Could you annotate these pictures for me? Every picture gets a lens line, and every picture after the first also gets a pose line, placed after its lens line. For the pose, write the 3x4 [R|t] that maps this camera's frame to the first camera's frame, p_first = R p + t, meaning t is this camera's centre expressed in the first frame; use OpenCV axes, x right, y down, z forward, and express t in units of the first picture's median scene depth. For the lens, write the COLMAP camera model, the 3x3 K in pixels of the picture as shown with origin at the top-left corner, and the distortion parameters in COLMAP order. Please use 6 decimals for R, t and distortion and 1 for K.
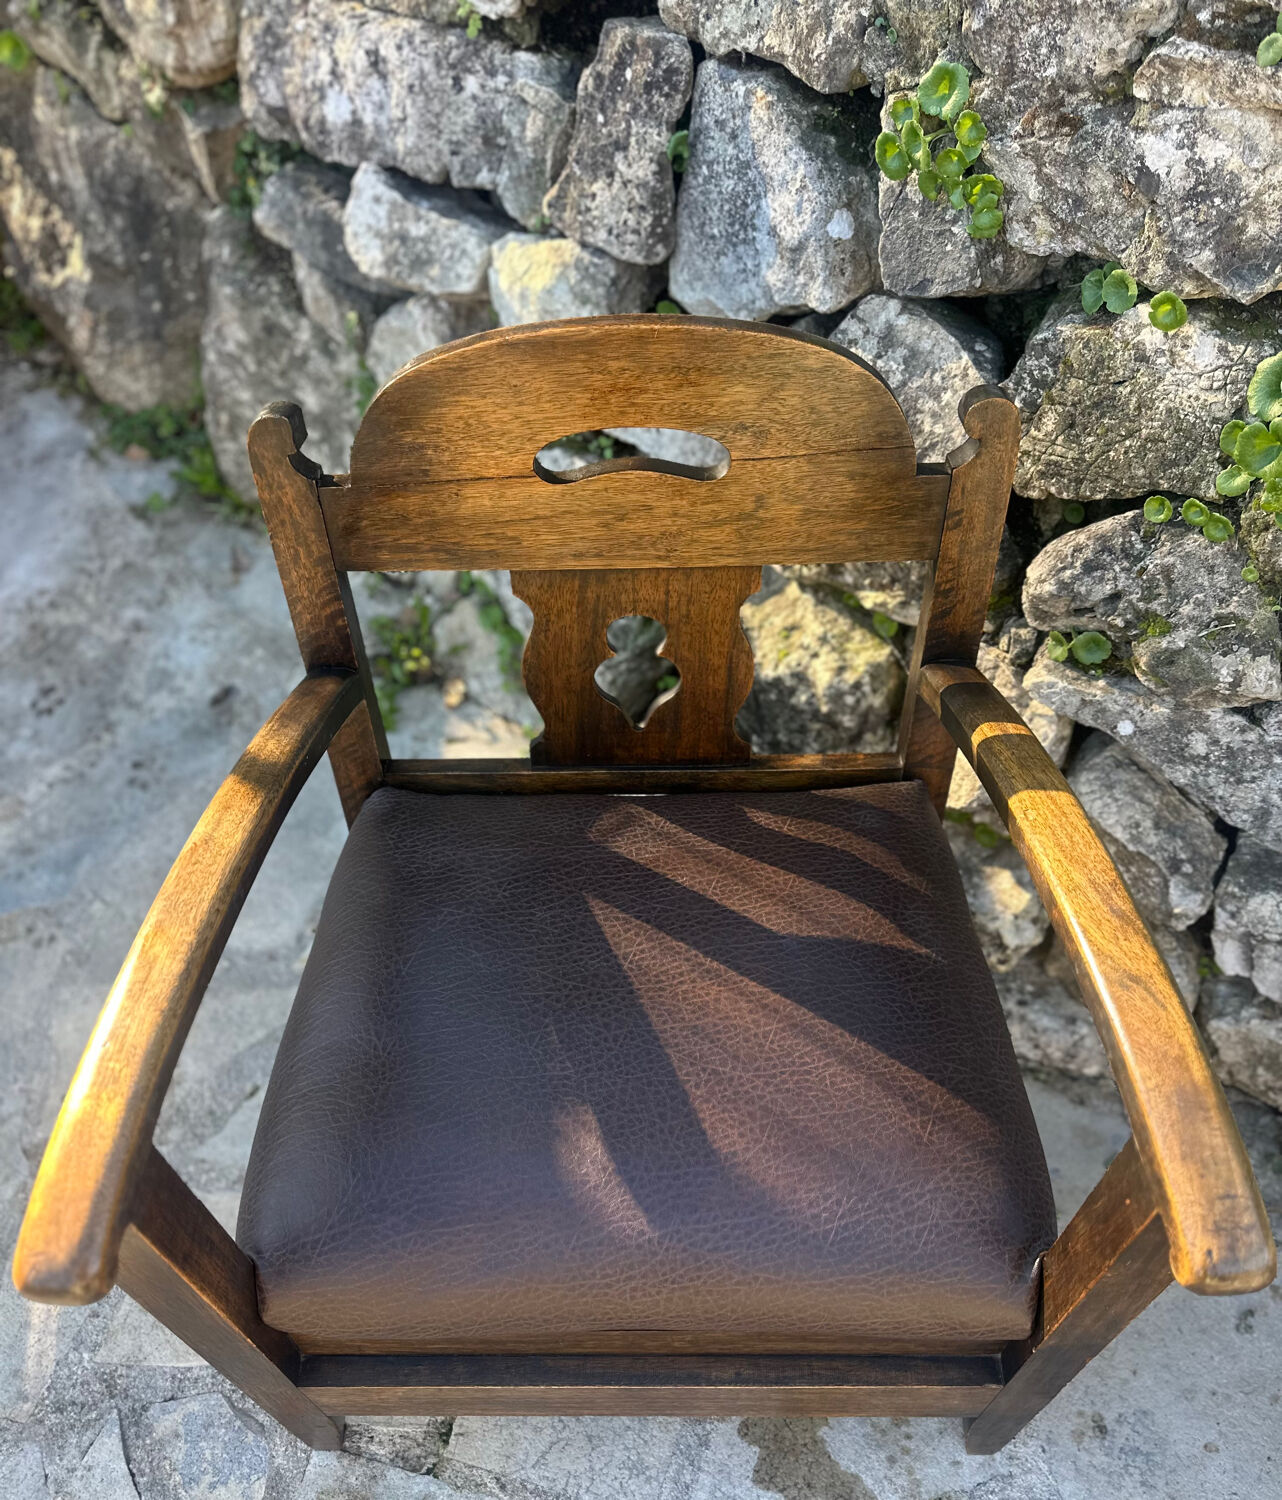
lens RADIAL K [[1215.3, 0, 627.9], [0, 1215.3, 871.9], [0, 0, 1]] dist [0.013200, -0.016834]
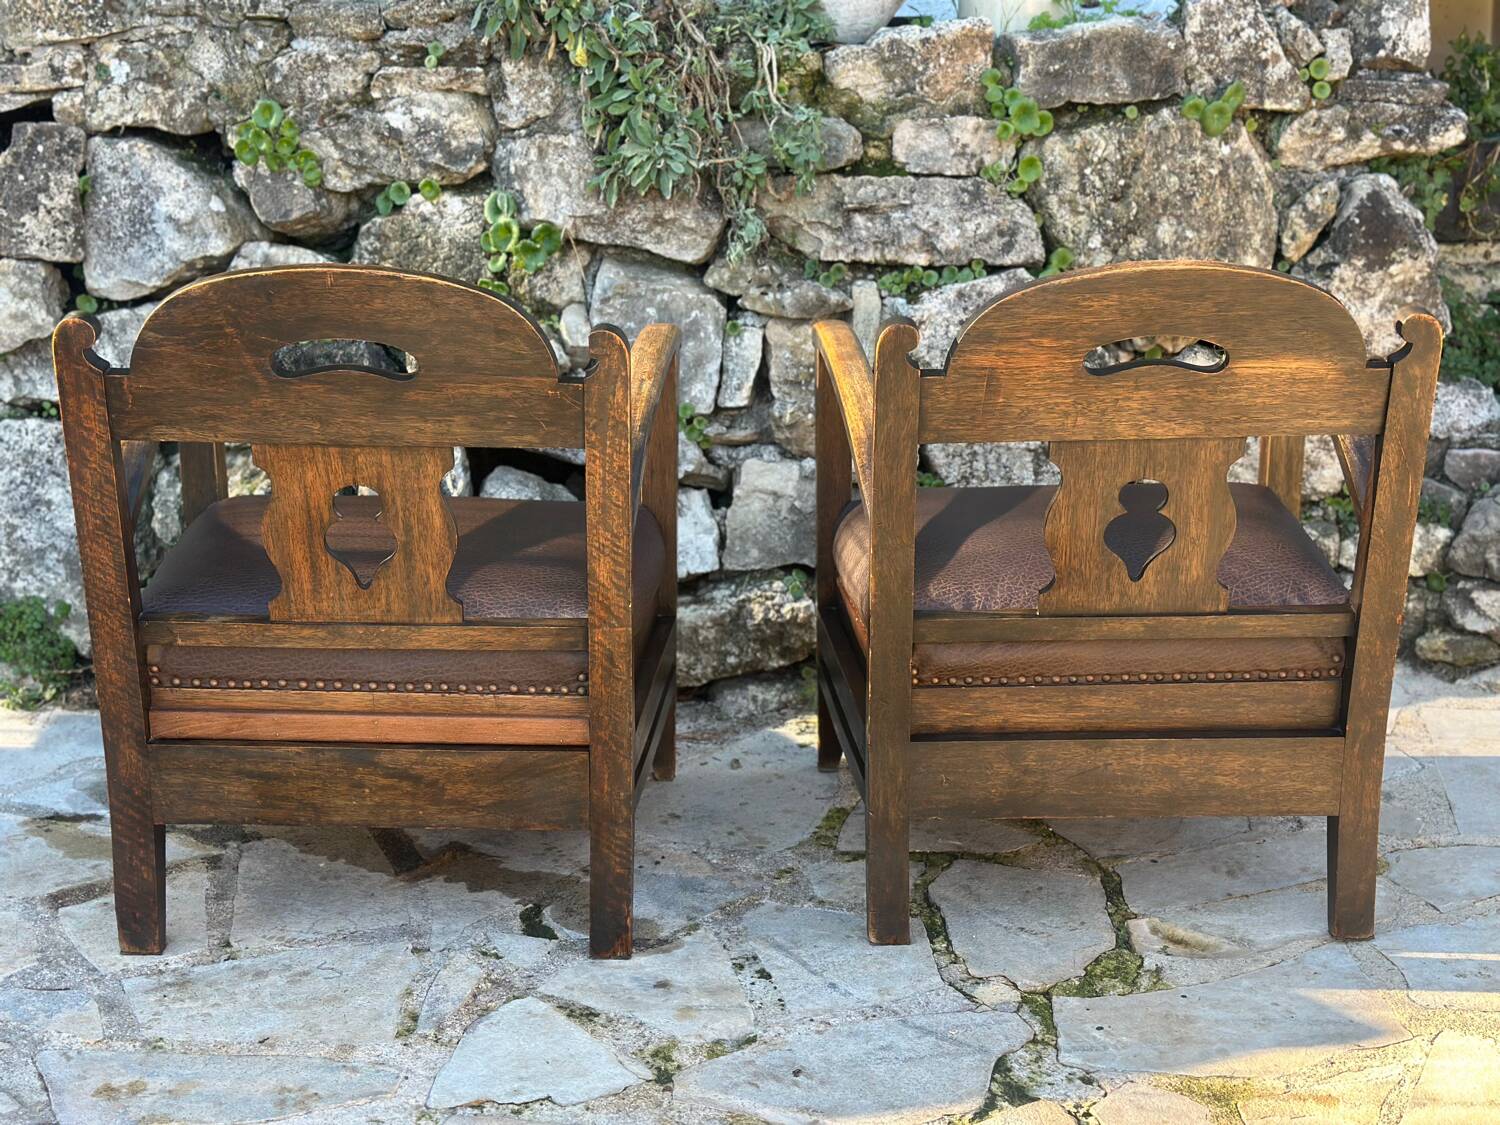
lens RADIAL K [[2077.3, 0, 744.3], [0, 2077.3, 595.0], [0, 0, 1]] dist [0.128172, 0.000000]
pose [[0.815248, -0.146636, 0.560240, -0.890432], [0.435822, 0.792404, -0.426795, 1.365422], [-0.381353, 0.592109, 0.709914, -0.923467]]
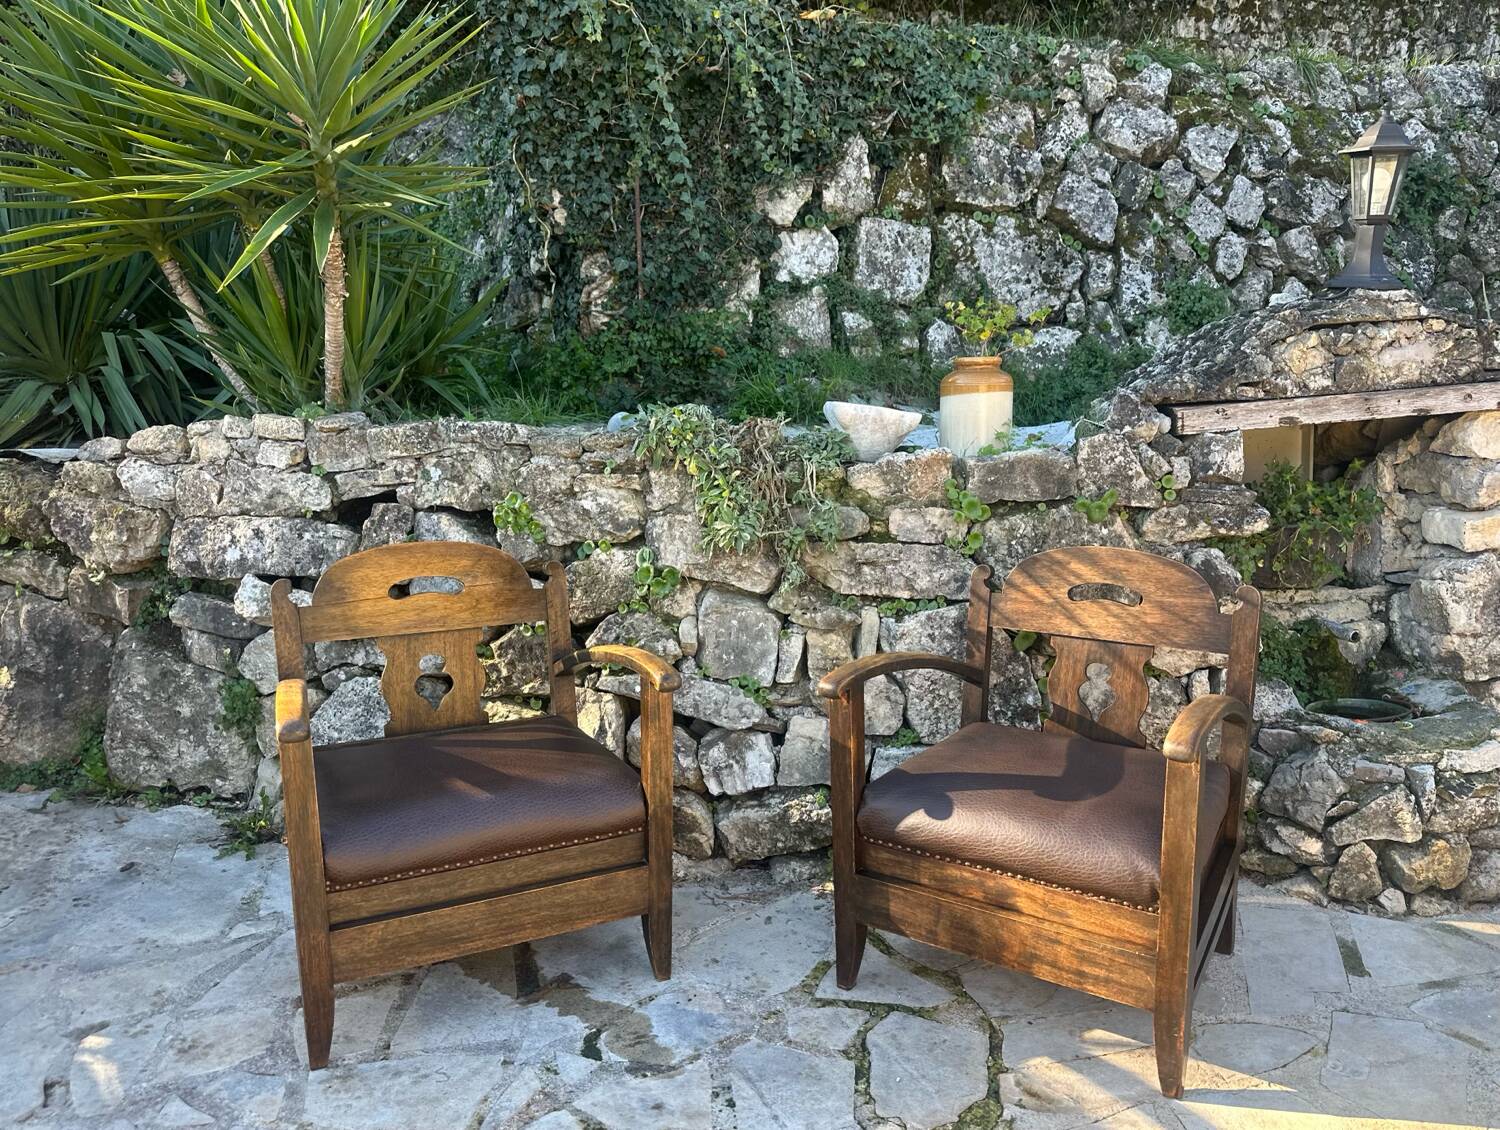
lens RADIAL K [[1105.3, 0, 799.4], [0, 1105.3, 614.2], [0, 0, 1]] dist [0.127490, -0.191696]
pose [[0.882724, -0.062381, 0.465734, -0.366808], [0.347664, 0.753489, -0.558018, 1.183418], [-0.316115, 0.654494, 0.686810, -0.809871]]
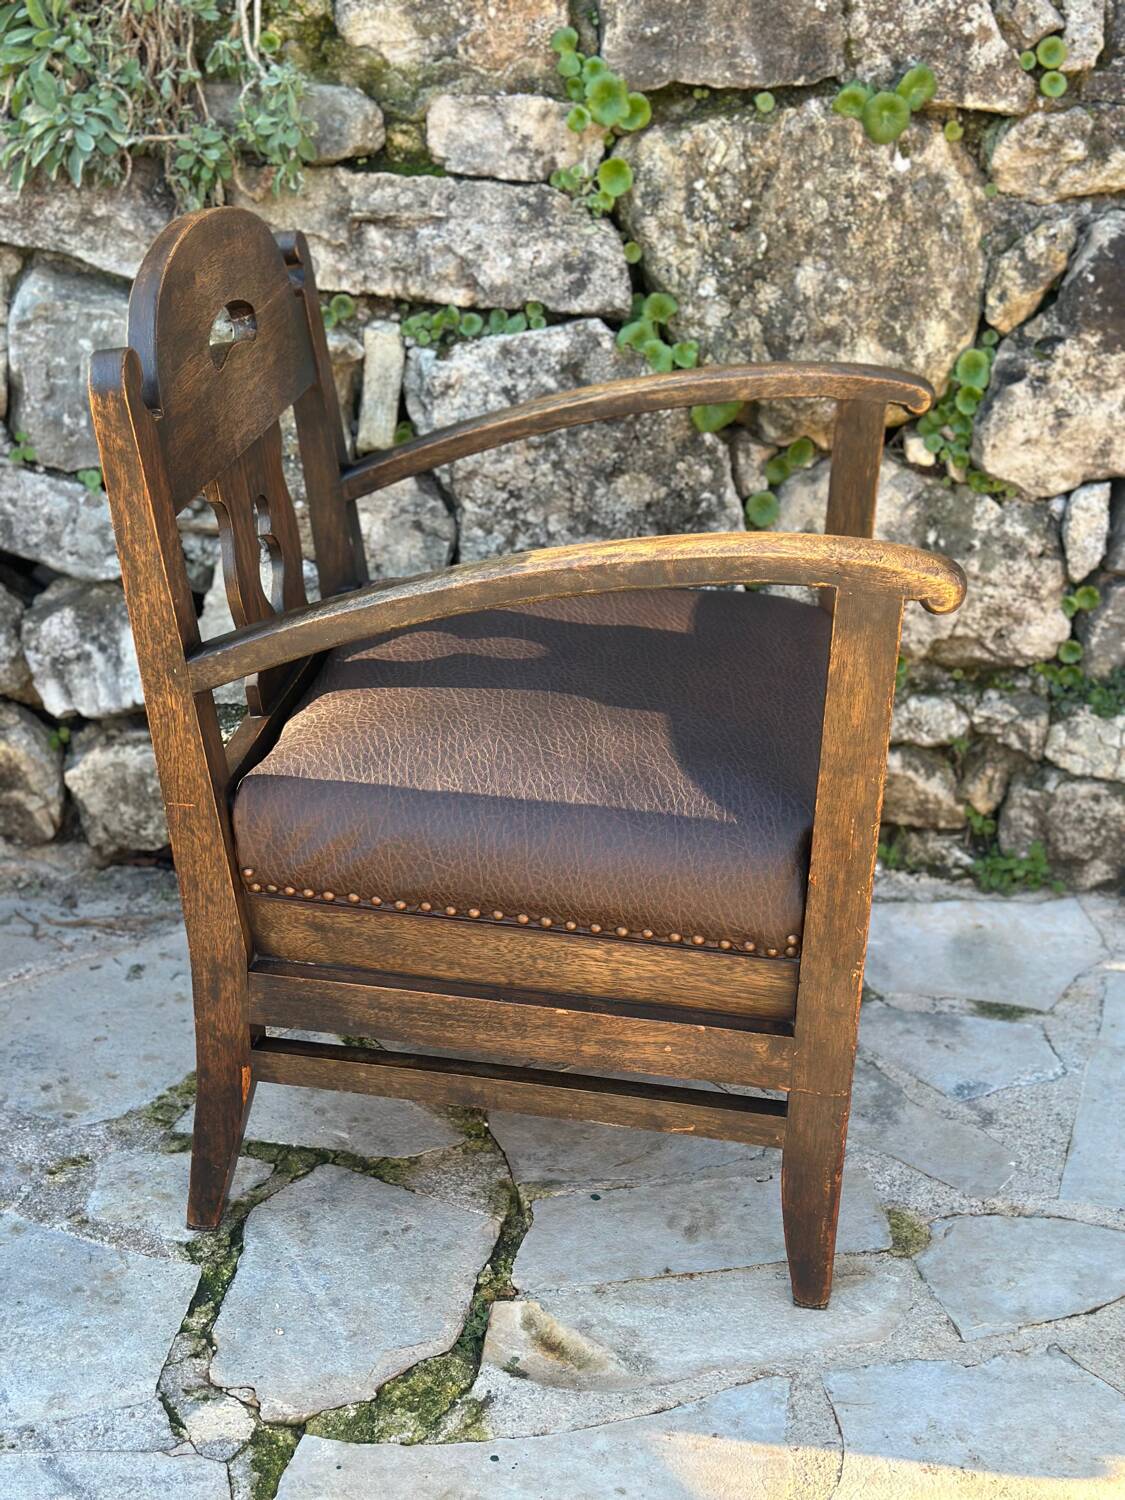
lens RADIAL K [[2077.3, 0, 566.6], [0, 2077.3, 774.2], [0, 0, 1]] dist [0.128172, 0.000000]
pose [[0.889869, -0.115458, 0.441365, 0.066464], [0.314896, 0.855476, -0.411098, 1.178769], [-0.330112, 0.504807, 0.797619, -0.711303]]
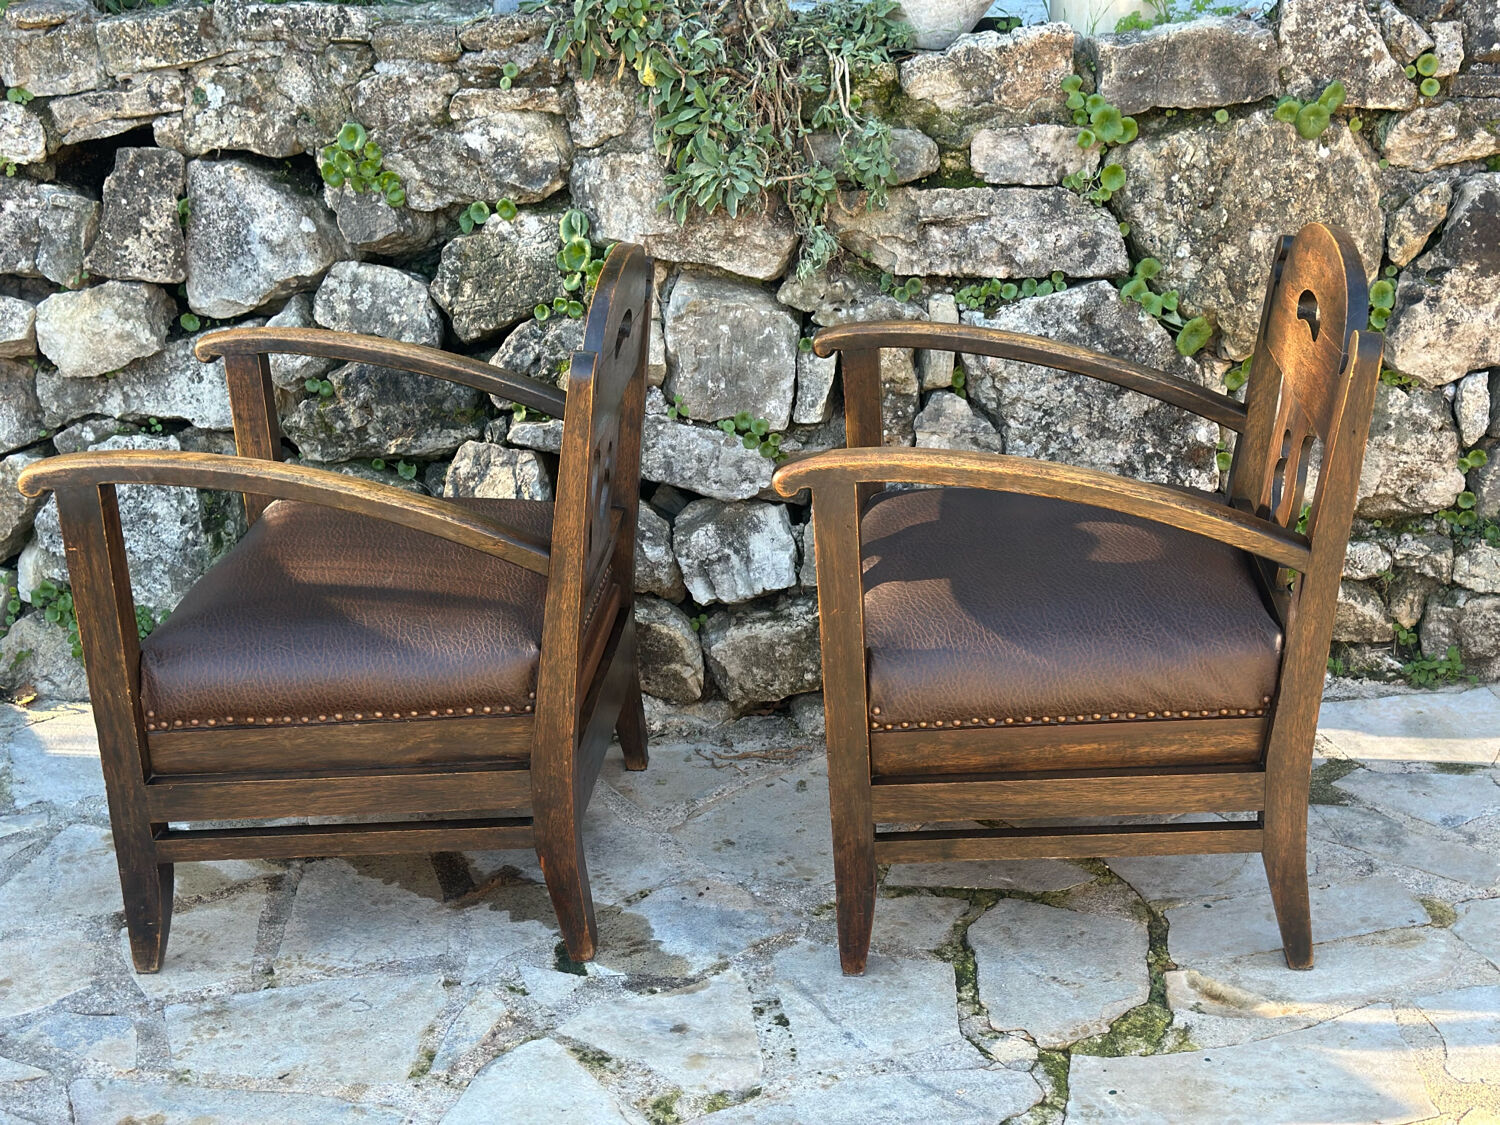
lens RADIAL K [[2077.3, 0, 751.0], [0, 2077.3, 588.2], [0, 0, 1]] dist [0.128172, 0.000000]
pose [[0.877082, -0.158374, 0.453480, -0.660421], [0.378582, 0.808984, -0.449690, 1.360257], [-0.295639, 0.566094, 0.769503, -1.066428]]
